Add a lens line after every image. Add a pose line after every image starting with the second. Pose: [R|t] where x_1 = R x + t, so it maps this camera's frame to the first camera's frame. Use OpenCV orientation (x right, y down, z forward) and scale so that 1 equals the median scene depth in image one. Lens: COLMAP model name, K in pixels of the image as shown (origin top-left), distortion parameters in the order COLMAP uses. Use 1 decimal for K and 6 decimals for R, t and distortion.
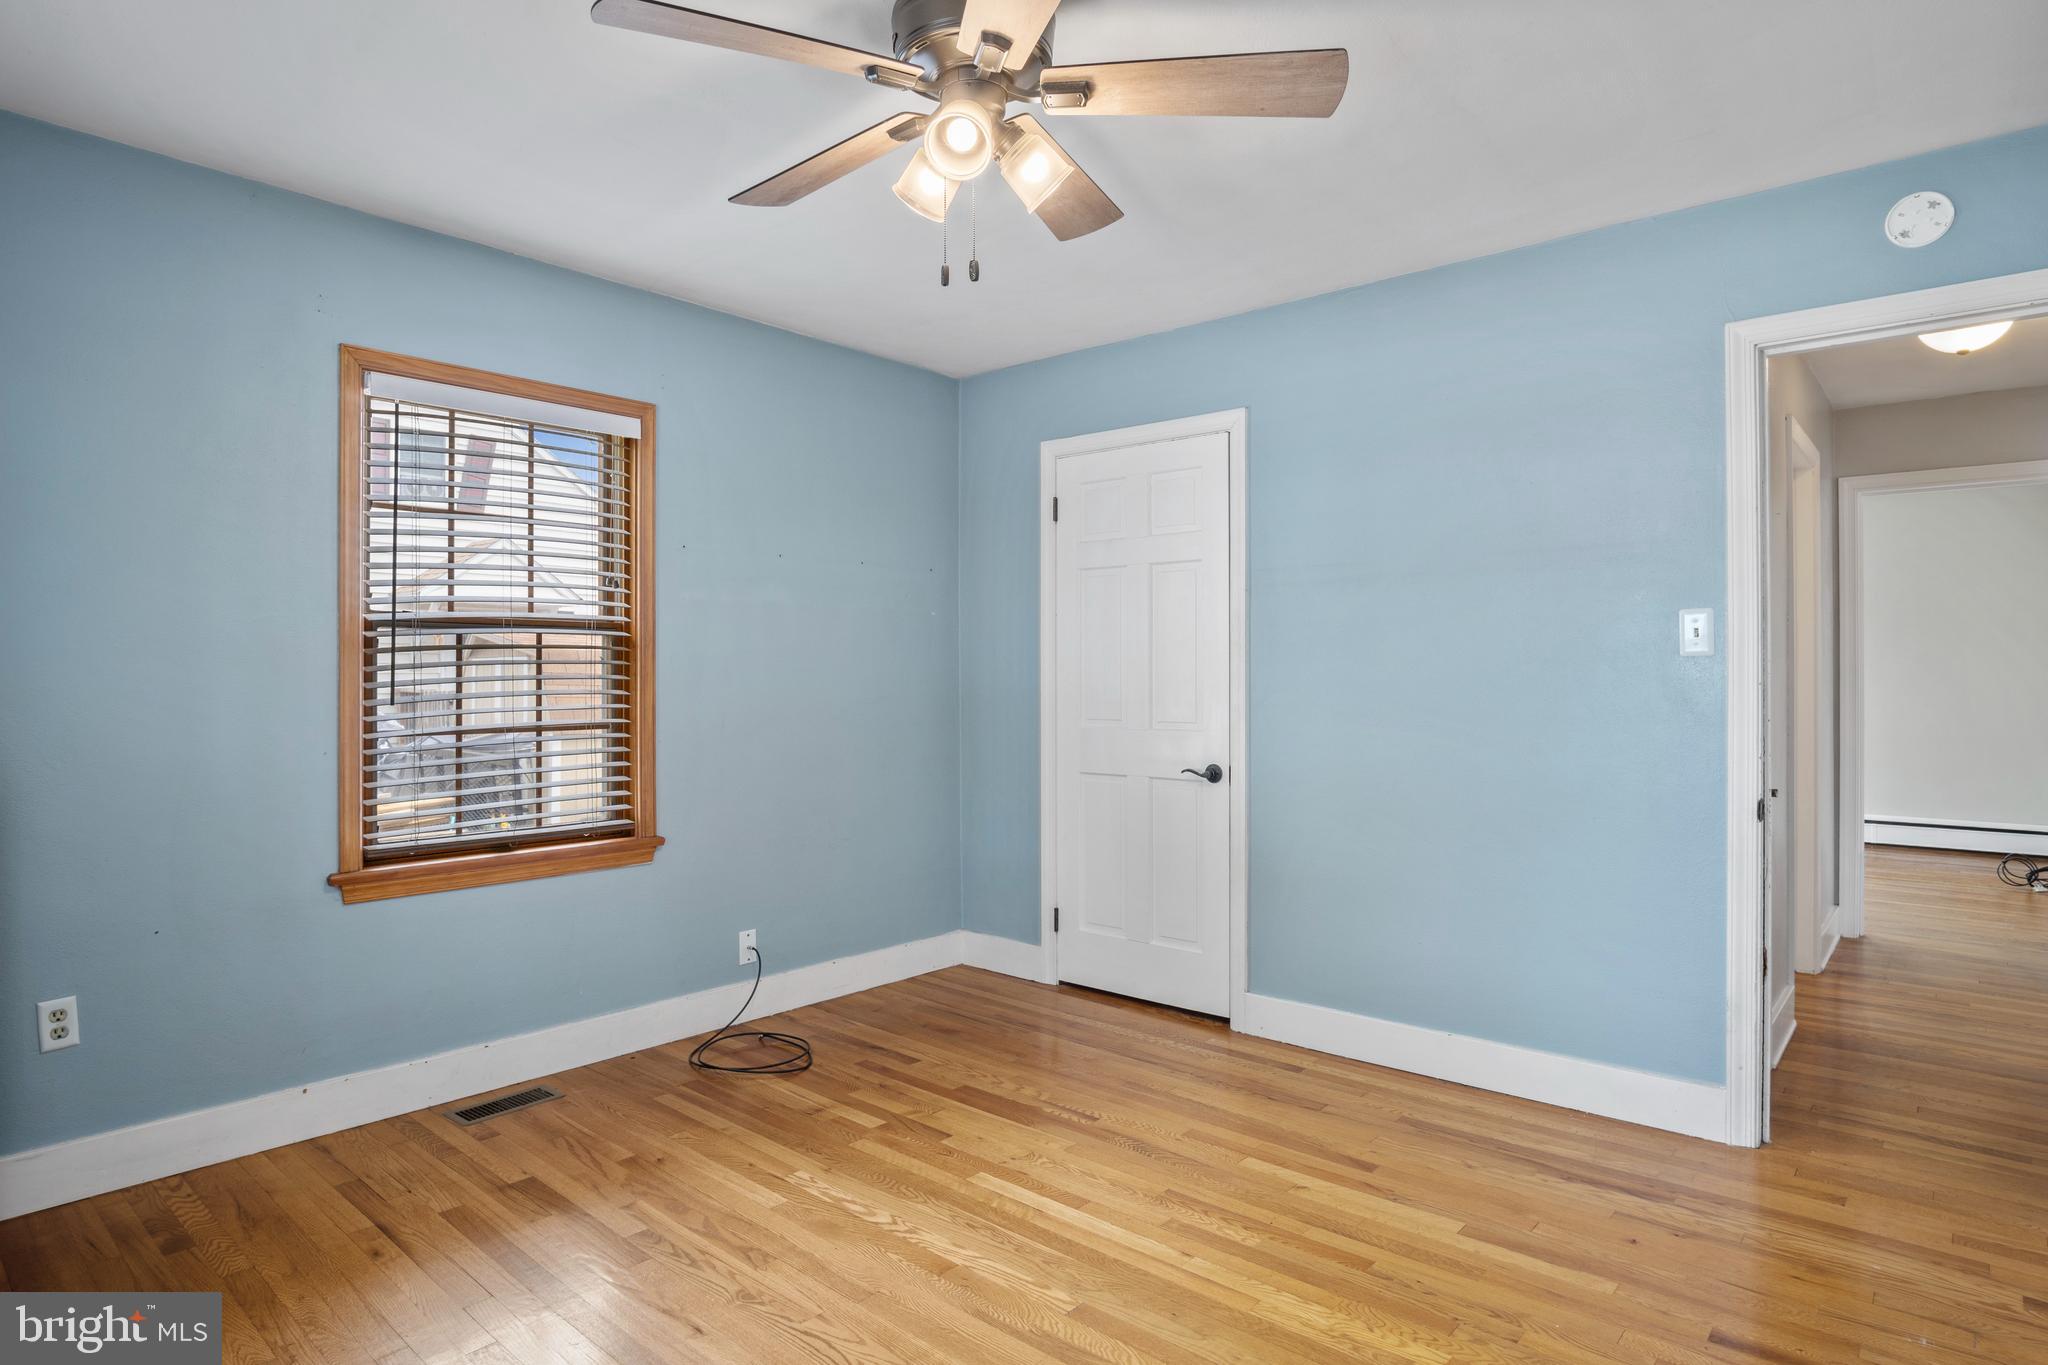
lens RADIAL K [[1115.5, 0, 1009.4], [0, 1115.5, 695.4], [0, 0, 1]] dist [-0.028262, 0.002323]
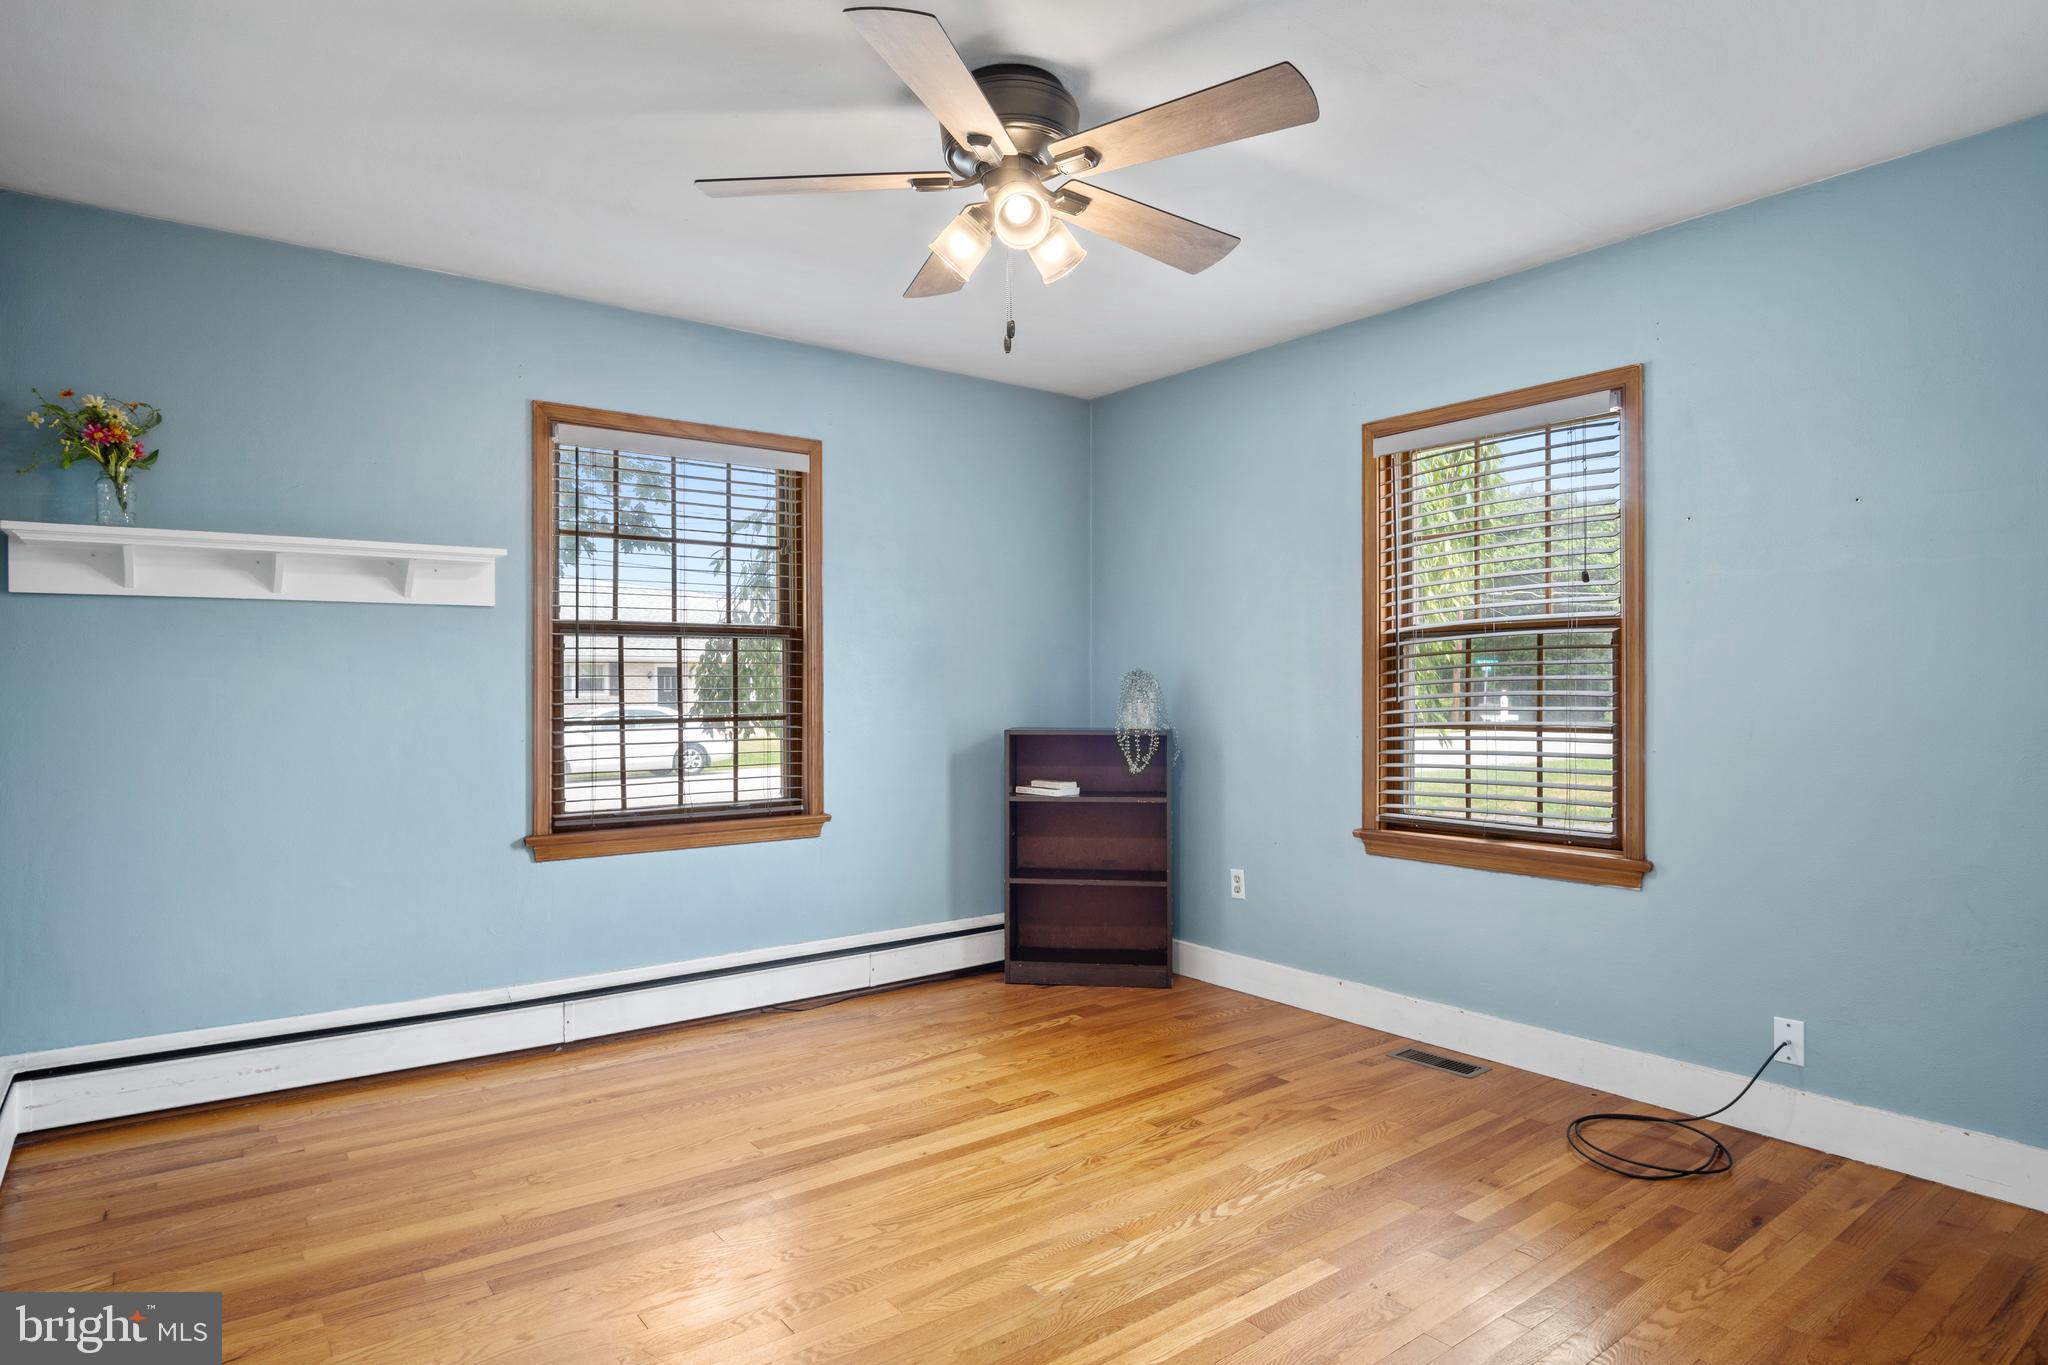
lens RADIAL K [[1115.5, 0, 1009.4], [0, 1115.5, 695.4], [0, 0, 1]] dist [-0.028262, 0.002323]
pose [[-0.194798, 0.007564, -0.980814, 0.766514], [-0.010998, 0.999891, 0.009895, -0.005517], [0.980782, 0.012714, -0.194693, 0.840680]]
